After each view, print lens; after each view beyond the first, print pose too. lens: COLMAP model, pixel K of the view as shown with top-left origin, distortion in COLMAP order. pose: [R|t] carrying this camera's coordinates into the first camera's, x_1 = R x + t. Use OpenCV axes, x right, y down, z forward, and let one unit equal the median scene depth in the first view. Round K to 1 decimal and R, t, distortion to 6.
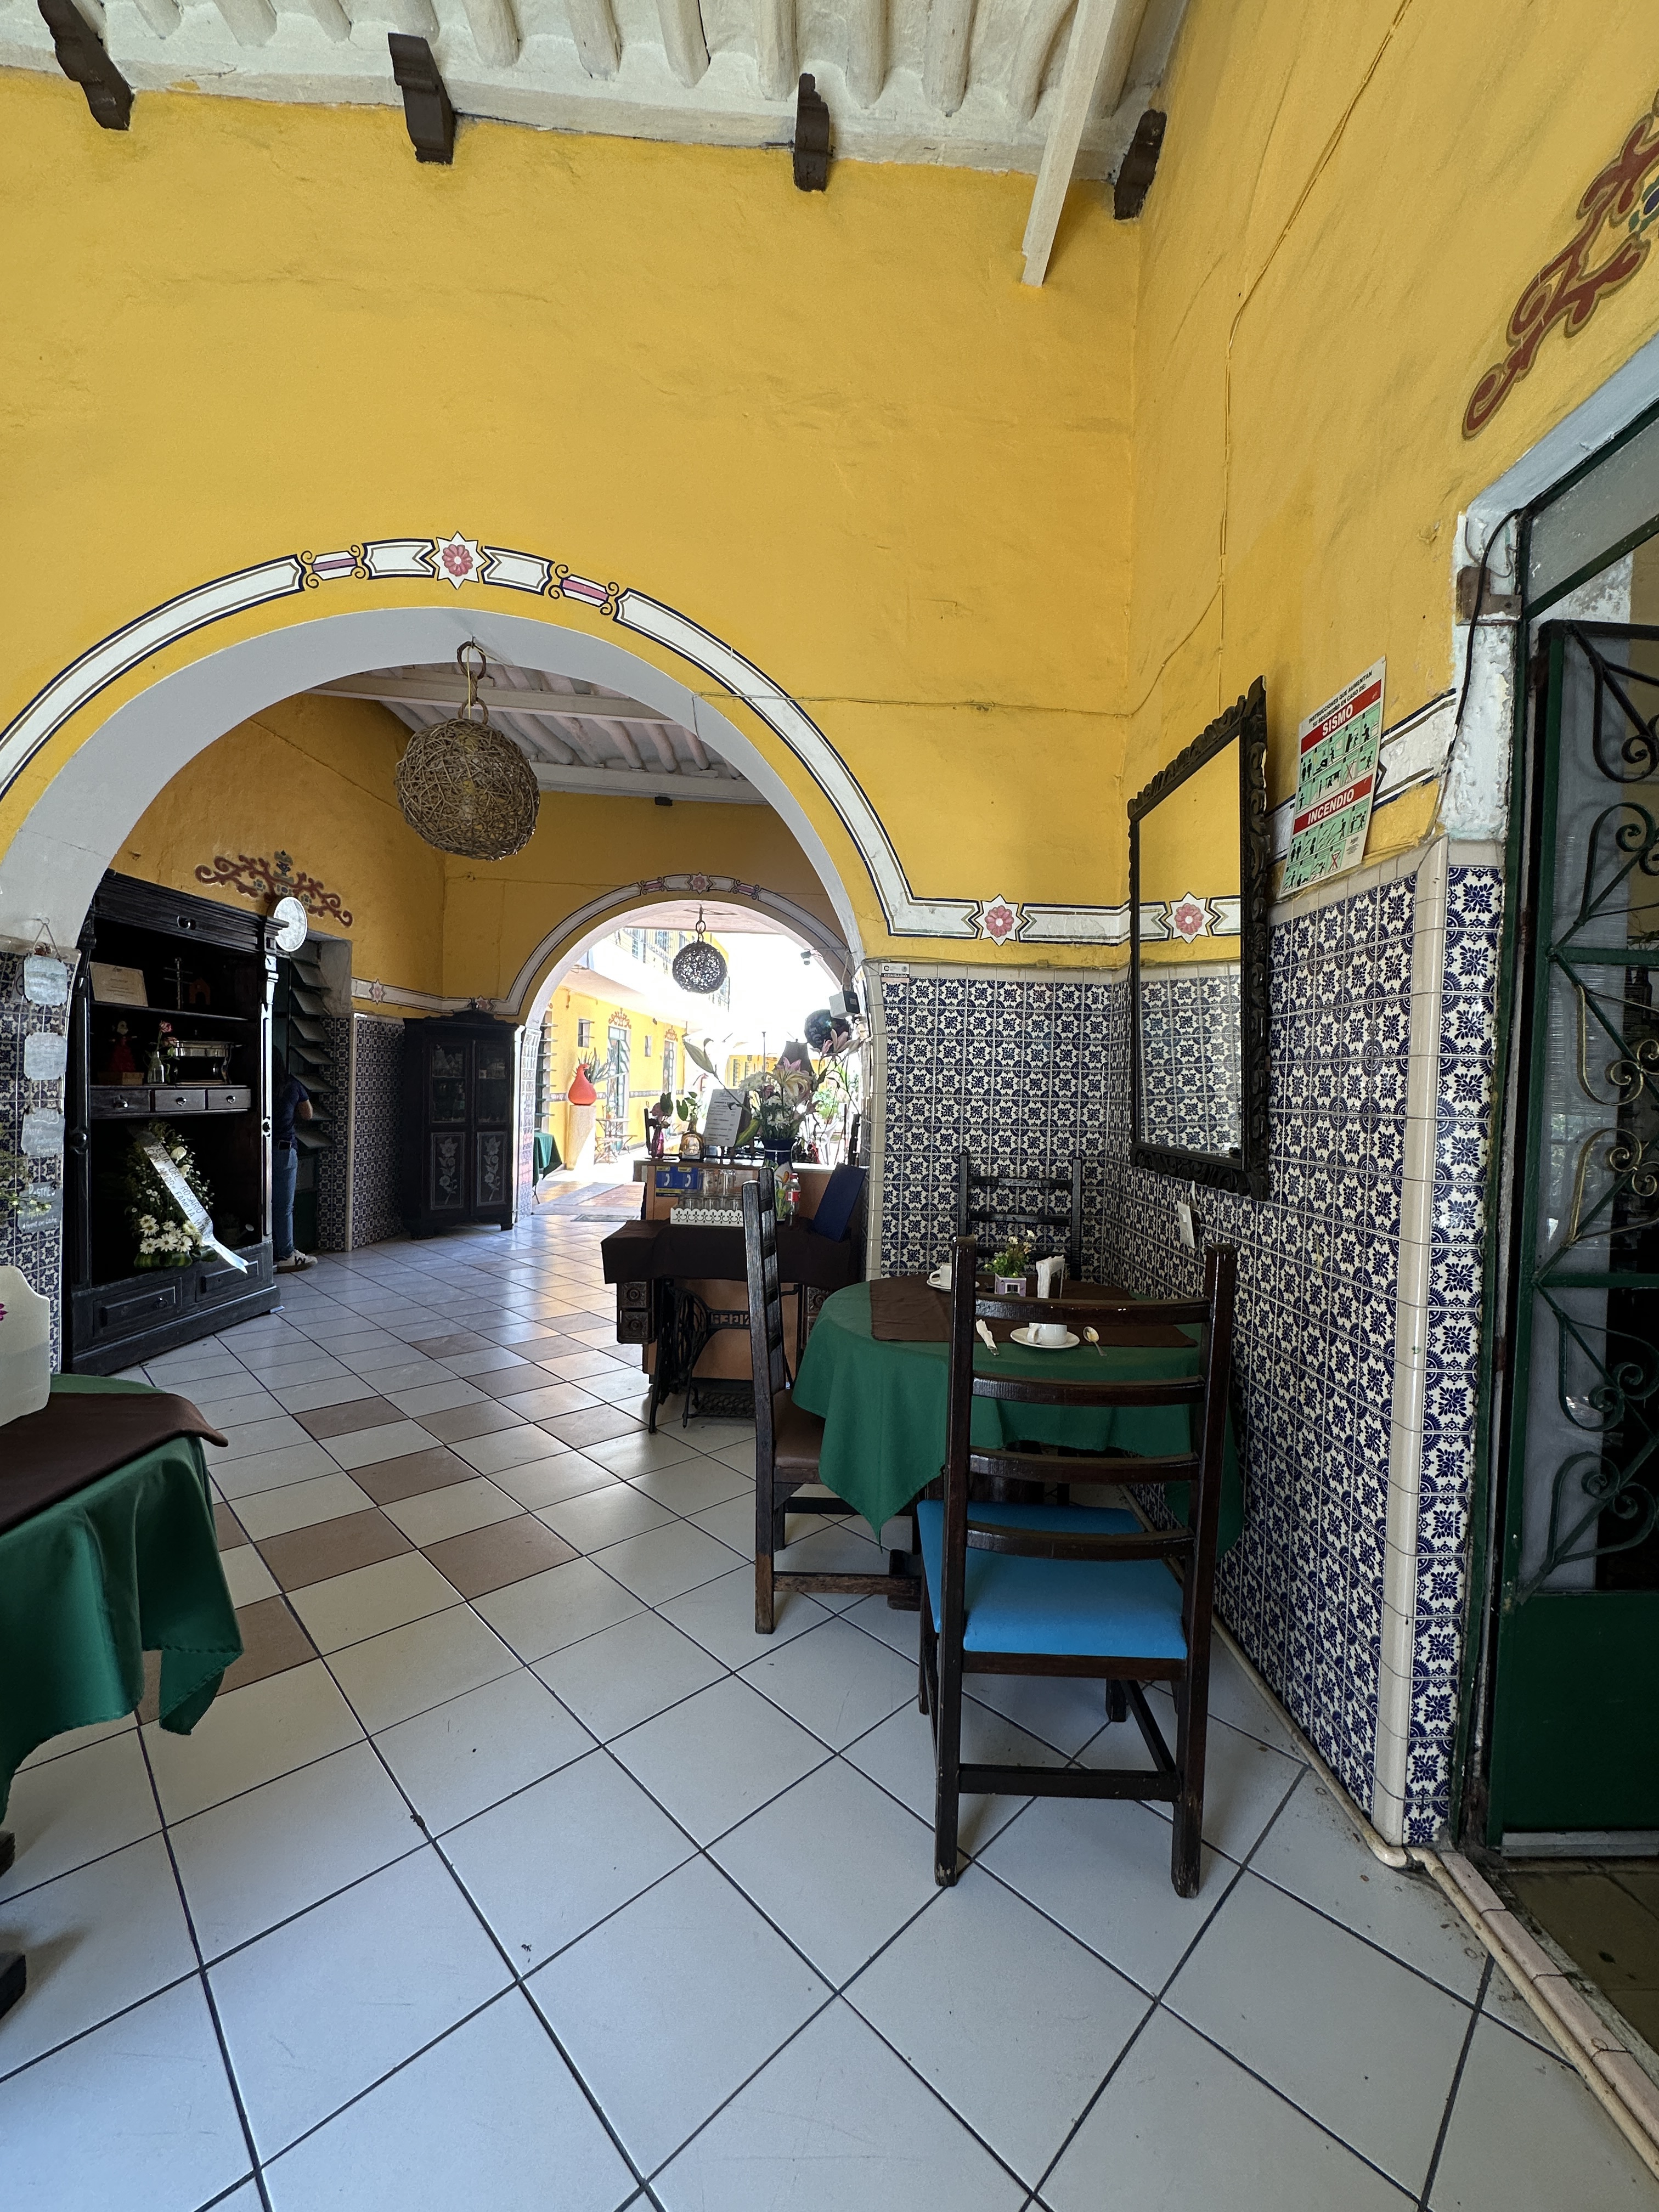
lens RADIAL K [[899.2, 0, 829.5], [0, 899.2, 1106.0], [0, 0, 1]] dist [-0.000081, 0.000152]
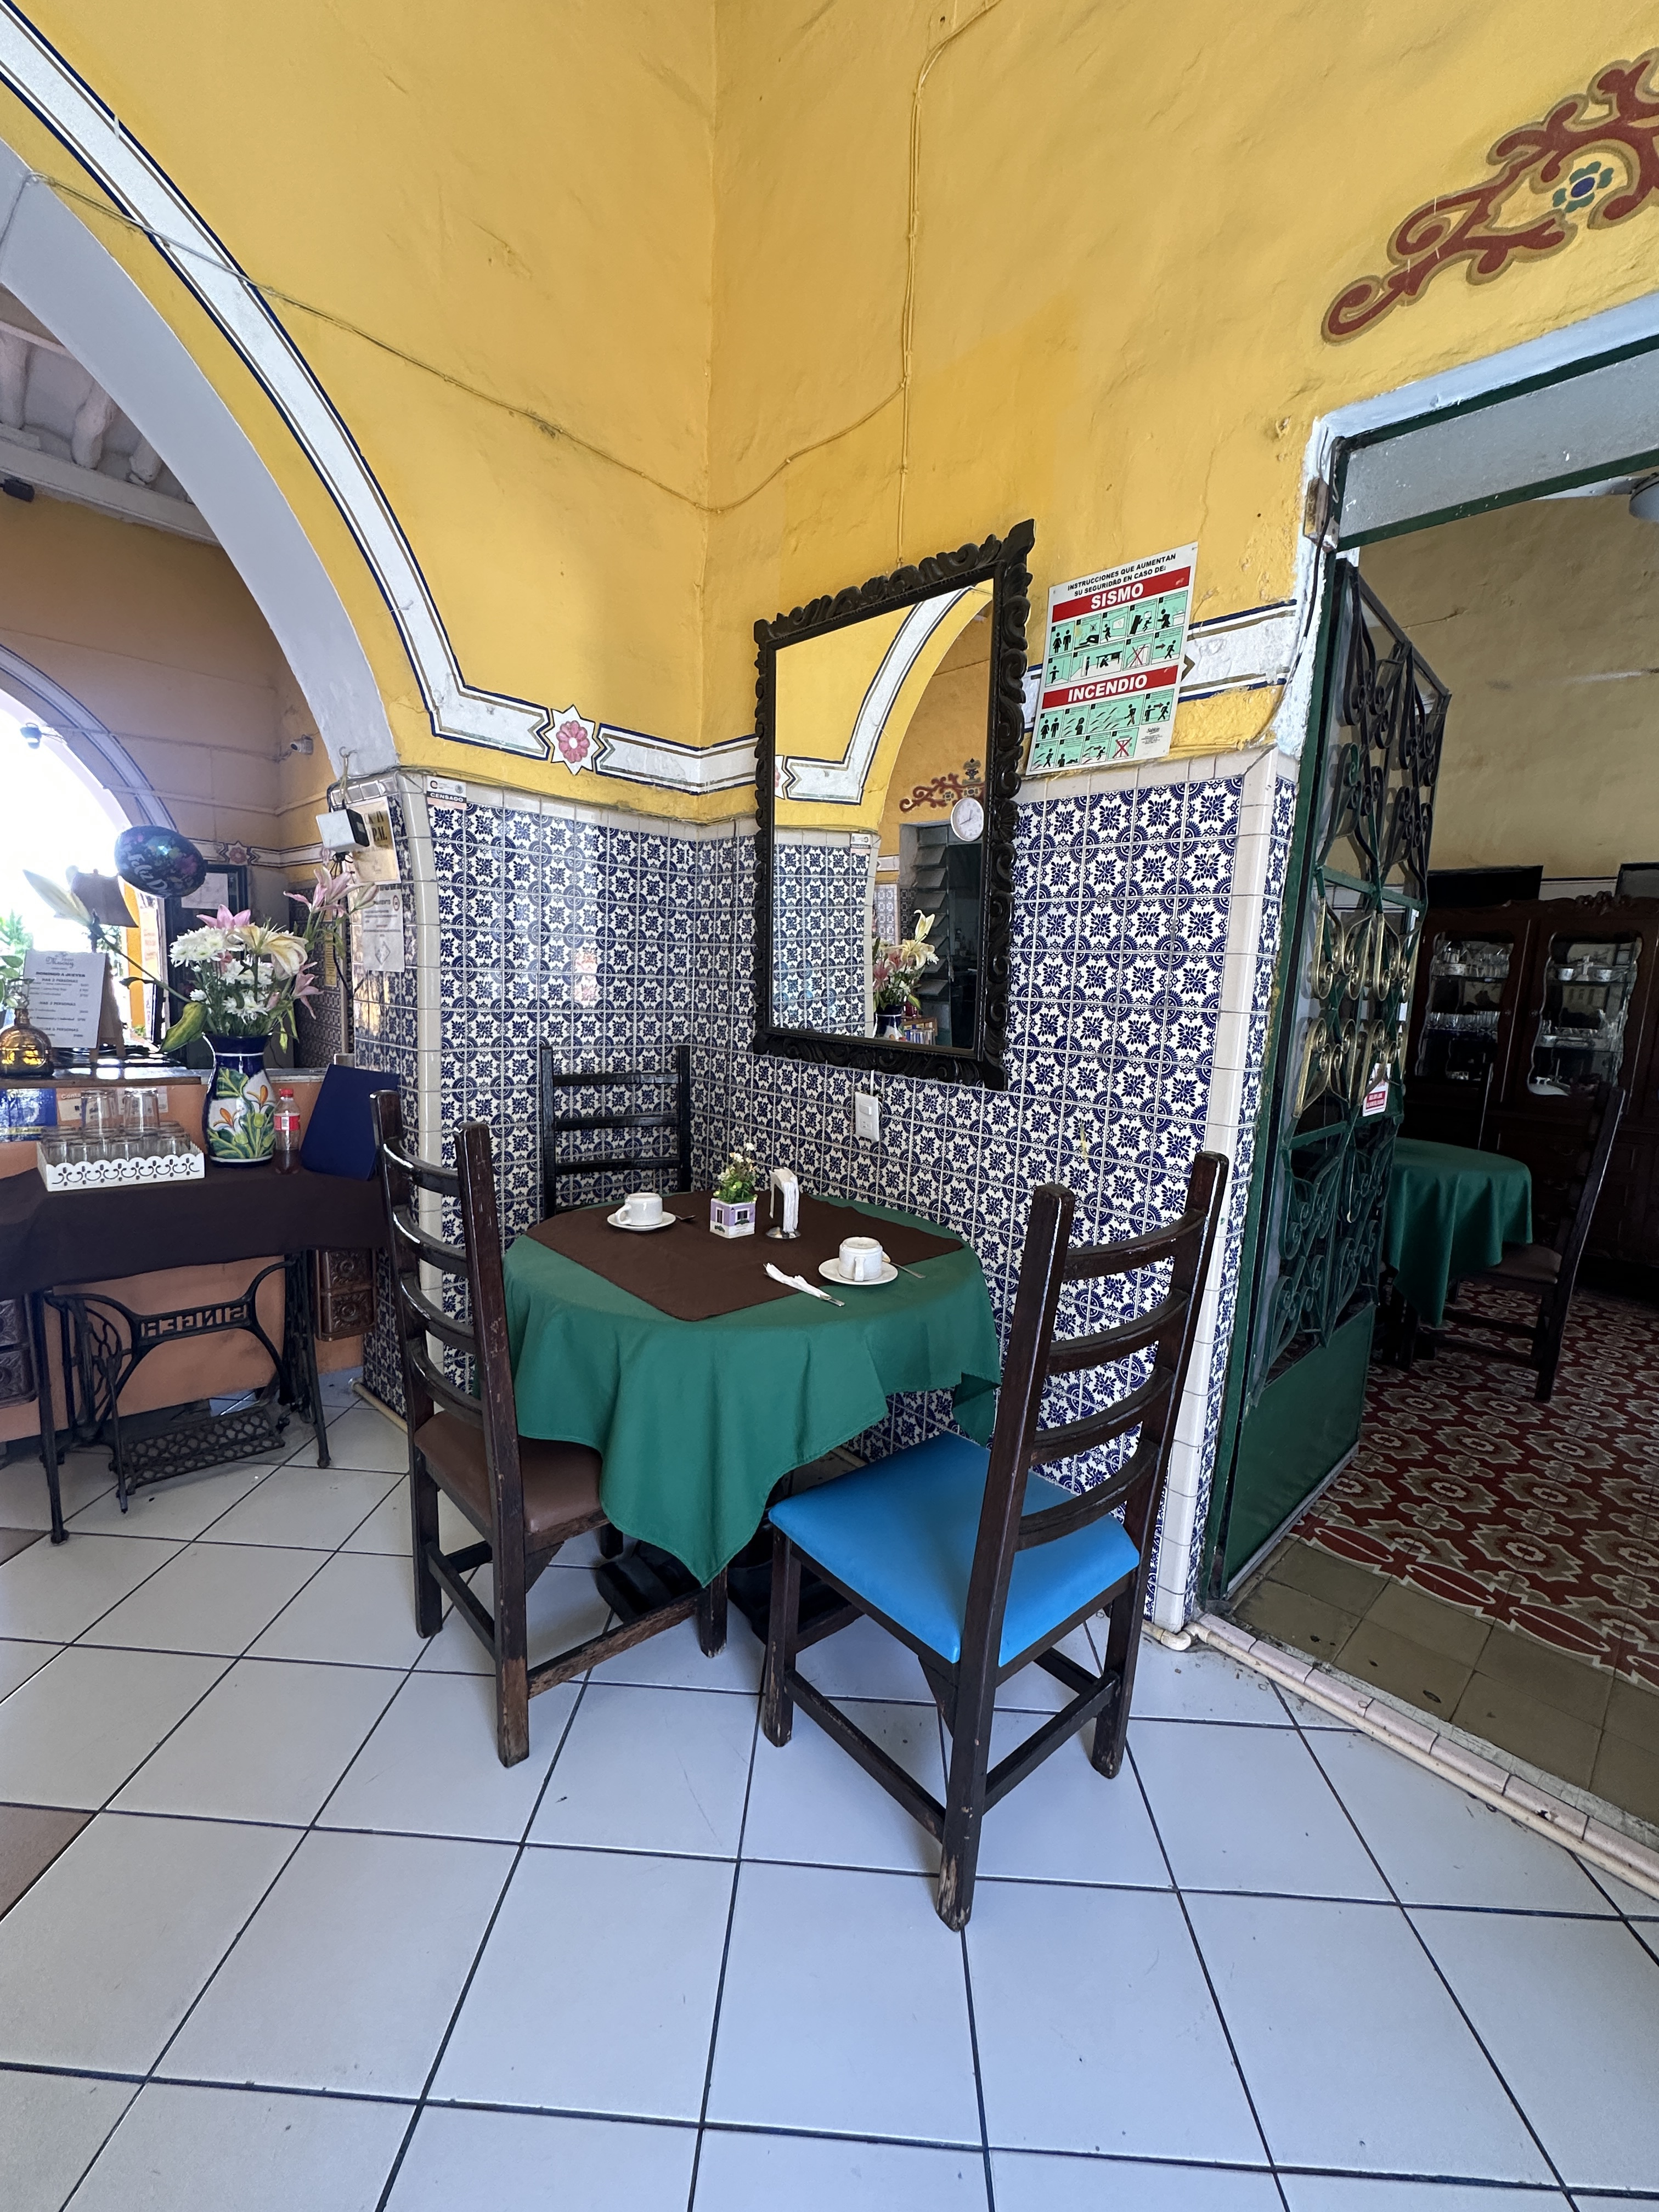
lens RADIAL K [[937.3, 0, 829.5], [0, 937.3, 1106.0], [0, 0, 1]] dist [-0.003225, 0.000357]
pose [[0.724861, -0.090922, 0.682869, -0.403887], [-0.010681, 0.989650, 0.143106, -0.025993], [-0.688812, -0.111026, 0.716387, 0.432893]]
